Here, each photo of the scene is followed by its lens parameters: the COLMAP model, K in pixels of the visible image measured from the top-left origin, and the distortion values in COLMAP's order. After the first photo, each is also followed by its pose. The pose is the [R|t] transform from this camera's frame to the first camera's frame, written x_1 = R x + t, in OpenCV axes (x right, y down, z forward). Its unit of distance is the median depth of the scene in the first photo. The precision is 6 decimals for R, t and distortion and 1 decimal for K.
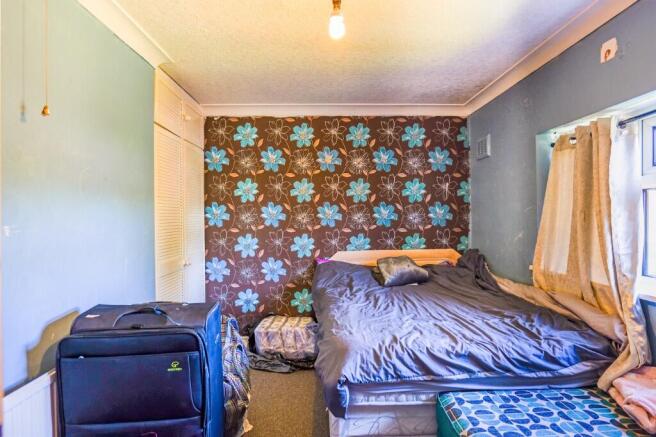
lens RADIAL K [[385.8, 0, 331.2], [0, 385.8, 220.8], [0, 0, 1]] dist [-0.019880, 0.002269]
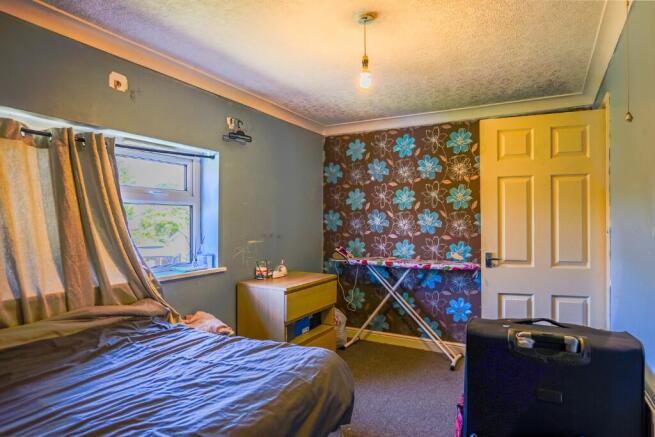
lens RADIAL K [[385.2, 0, 330.7], [0, 385.2, 220.8], [0, 0, 1]] dist [-0.019880, 0.002269]
pose [[0.859207, 0.008812, -0.511551, 0.434002], [-0.018357, 0.999739, -0.013610, -0.000140], [0.511298, 0.021084, 0.859145, 0.003455]]
